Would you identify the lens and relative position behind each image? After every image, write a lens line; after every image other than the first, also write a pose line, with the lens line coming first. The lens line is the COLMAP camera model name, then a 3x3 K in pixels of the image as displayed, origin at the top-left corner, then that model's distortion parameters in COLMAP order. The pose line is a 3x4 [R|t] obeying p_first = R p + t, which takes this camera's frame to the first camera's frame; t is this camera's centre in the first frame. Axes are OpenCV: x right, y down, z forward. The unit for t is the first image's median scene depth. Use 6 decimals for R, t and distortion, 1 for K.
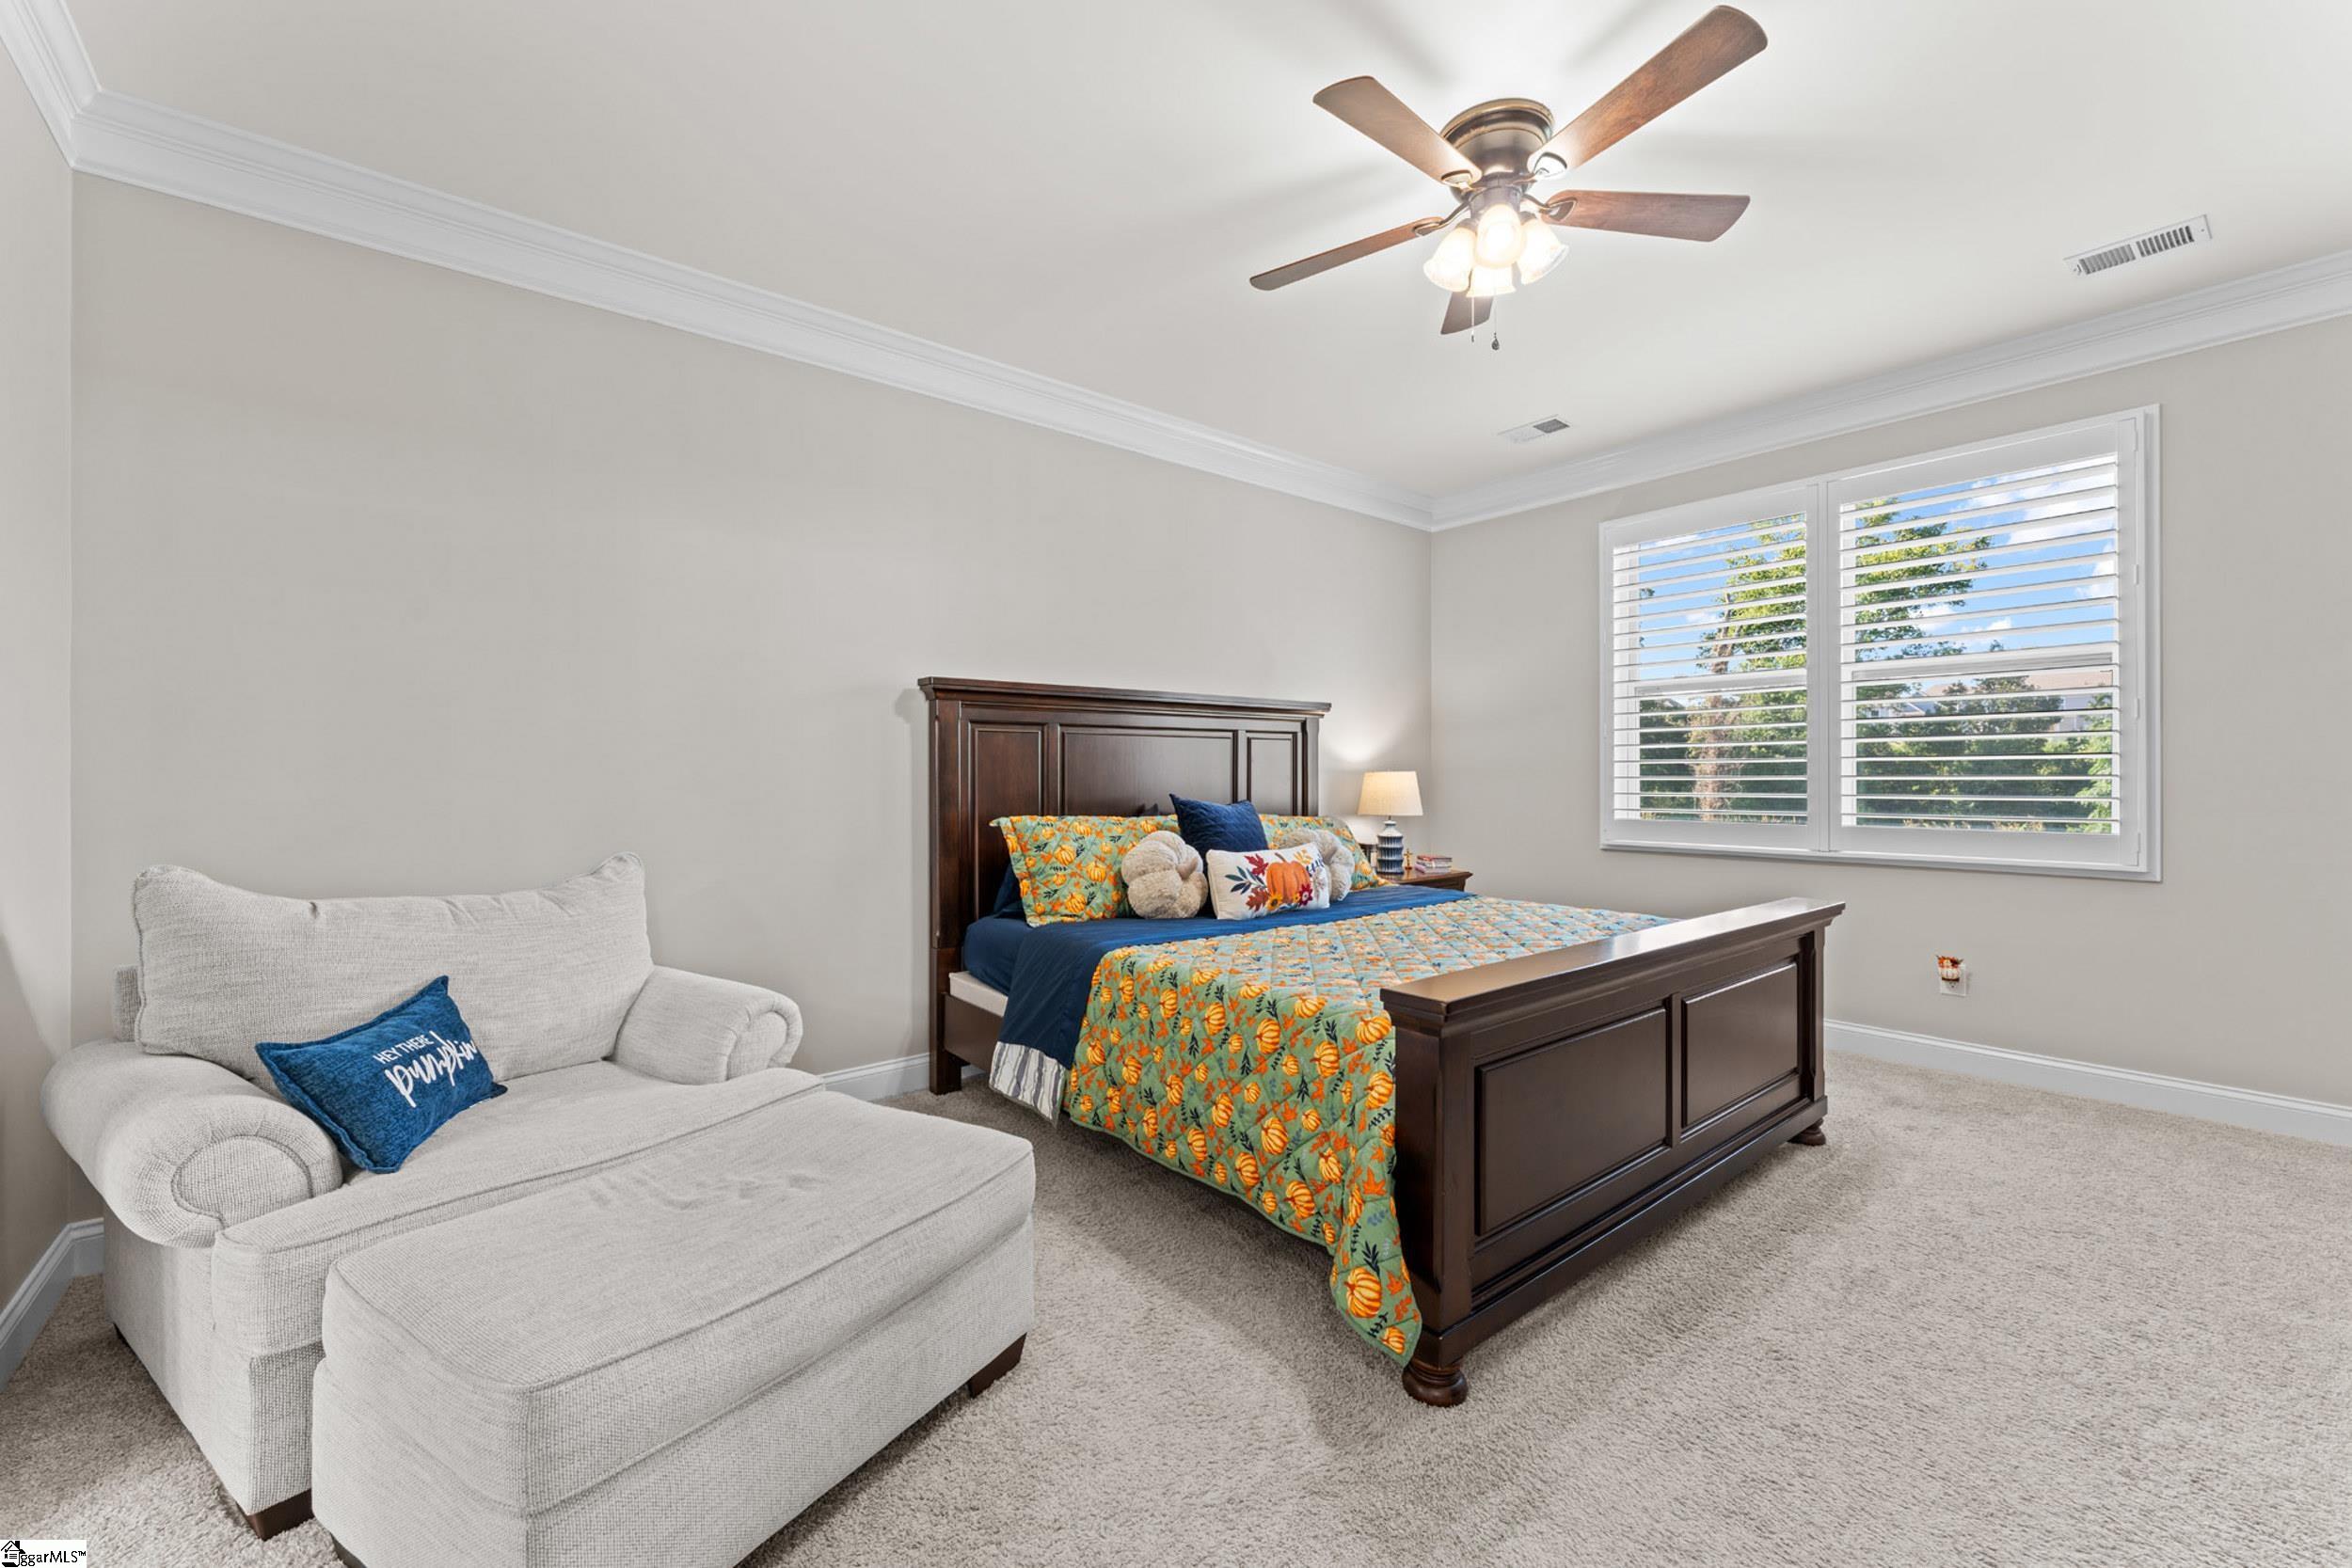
lens RADIAL K [[944.7, 0, 1165.3], [0, 944.7, 787.6], [0, 0, 1]] dist [0.001107, -0.000055]
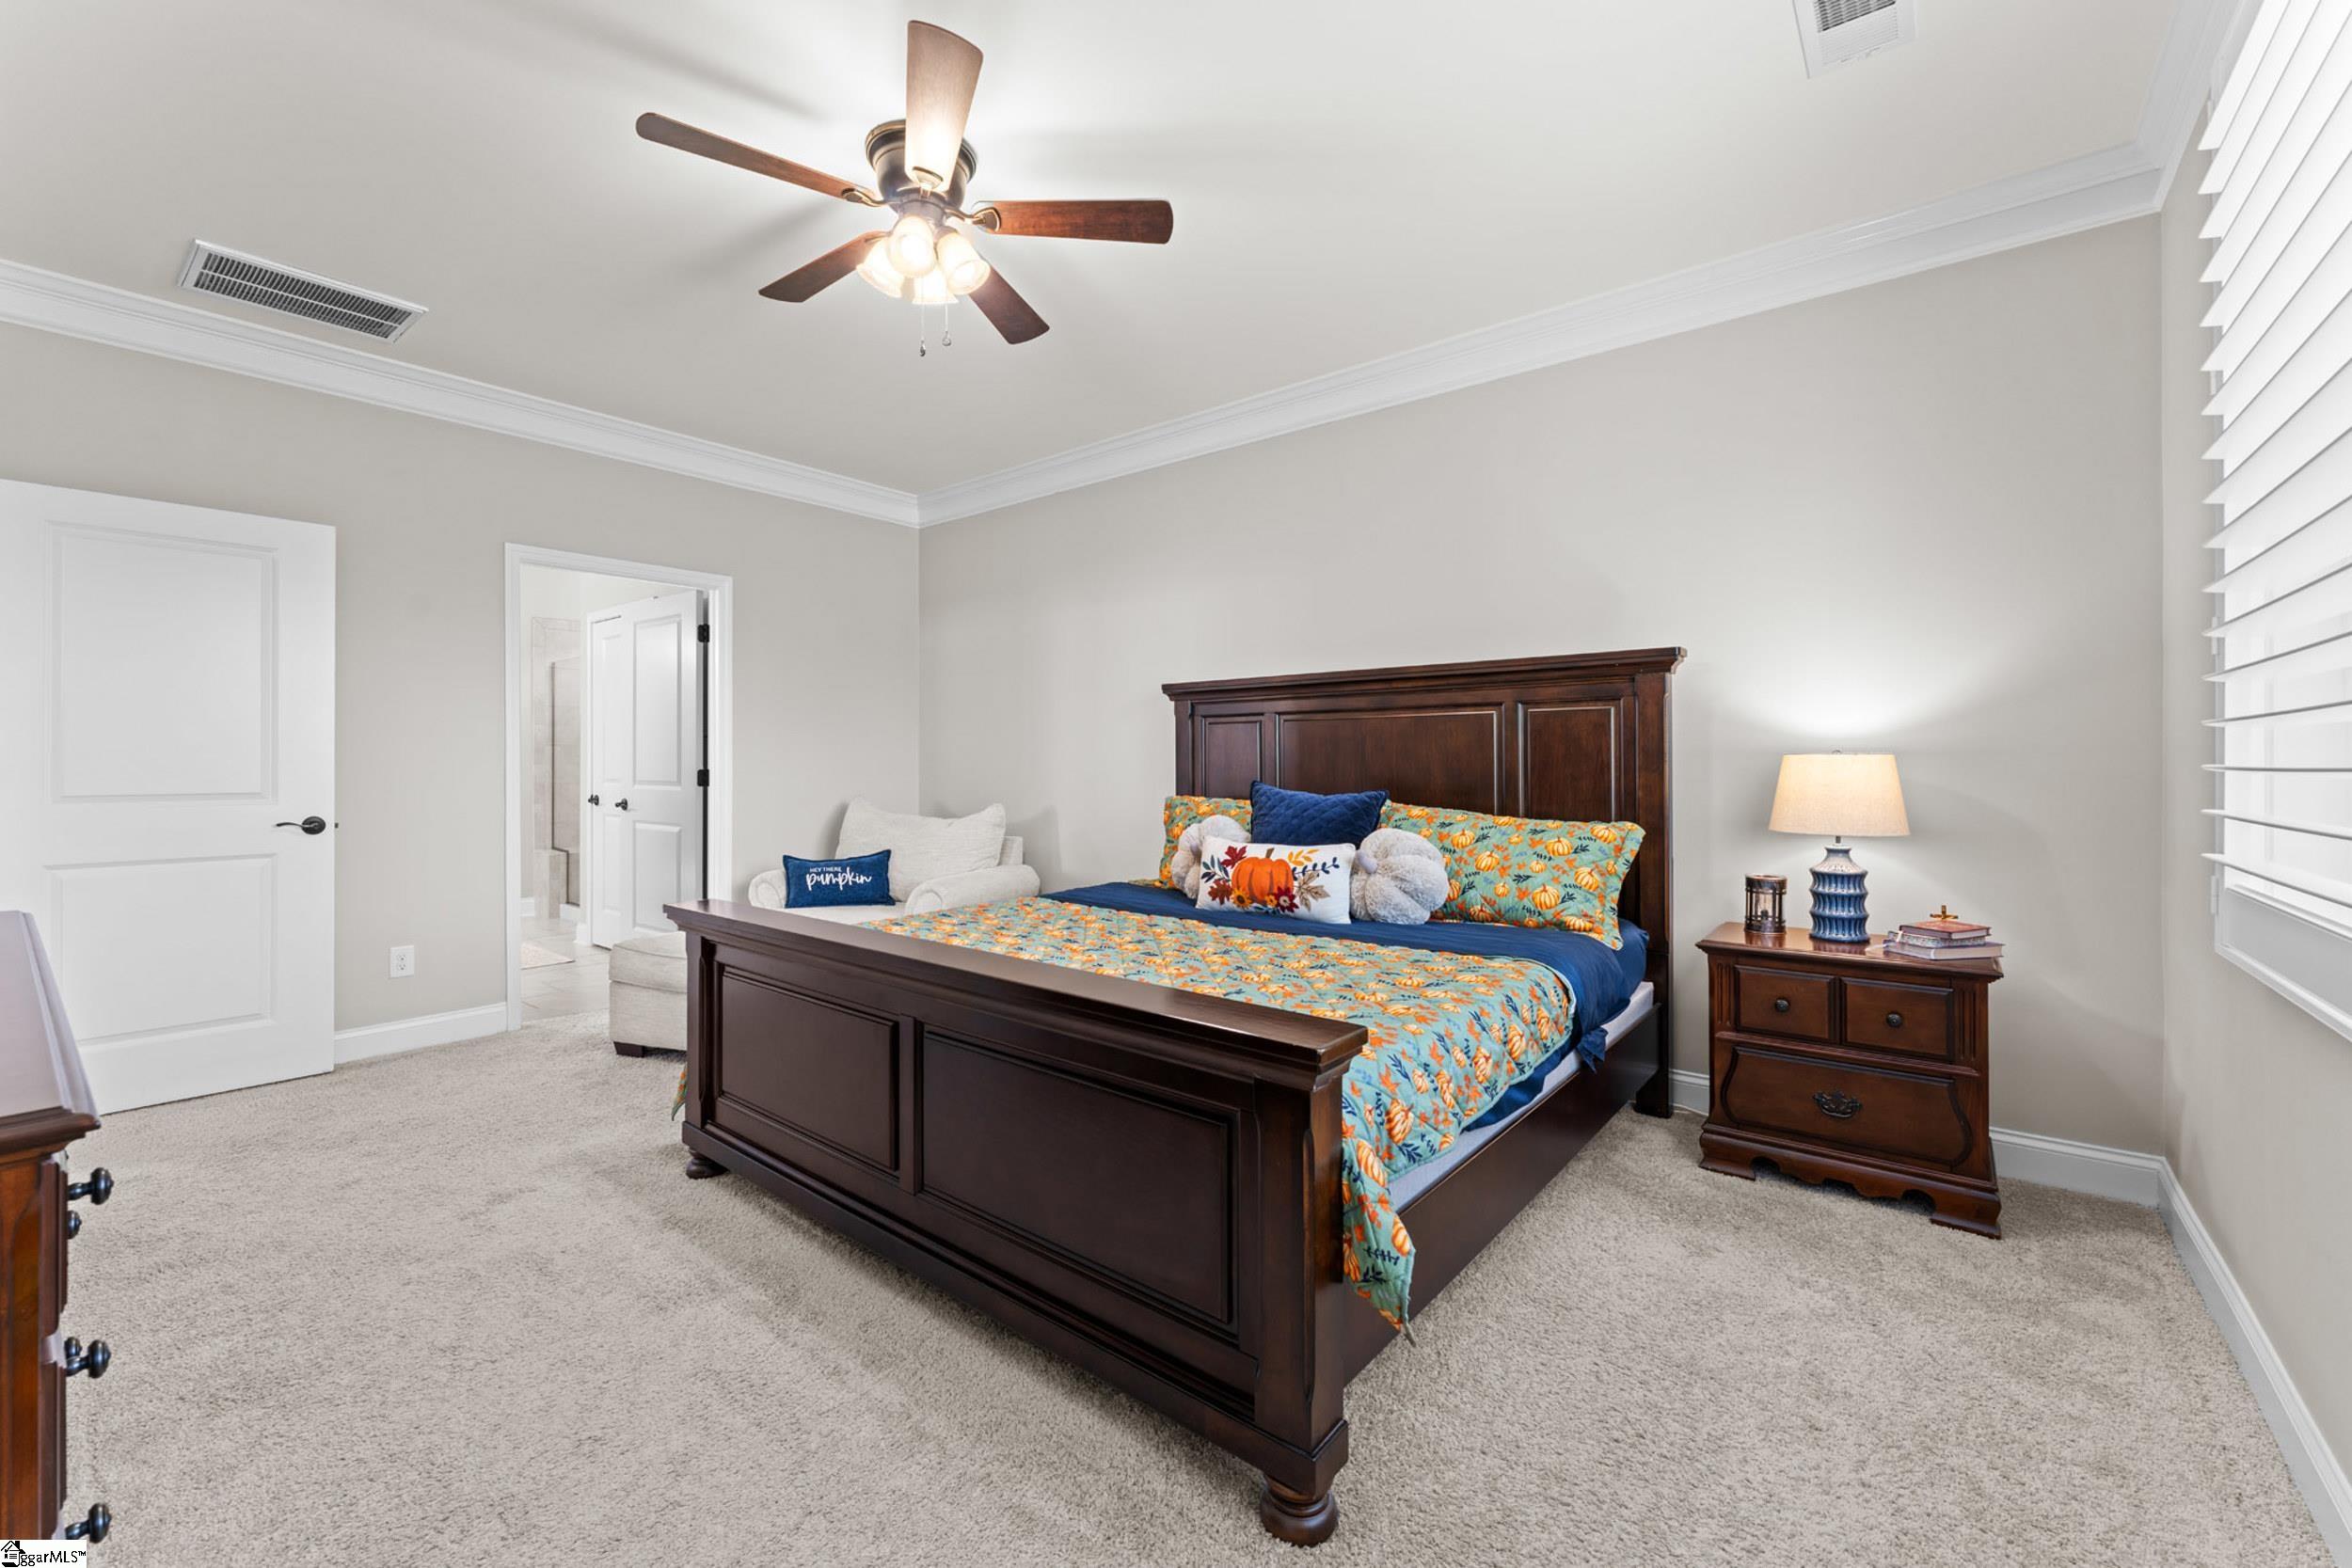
lens RADIAL K [[952.1, 0, 1172.2], [0, 952.1, 770.1], [0, 0, 1]] dist [-0.000177, 0.000027]
pose [[0.208660, 0.012568, -0.977908, 1.012429], [-0.009119, 0.999899, 0.010905, -0.014364], [0.977946, 0.006643, 0.208753, 0.738615]]
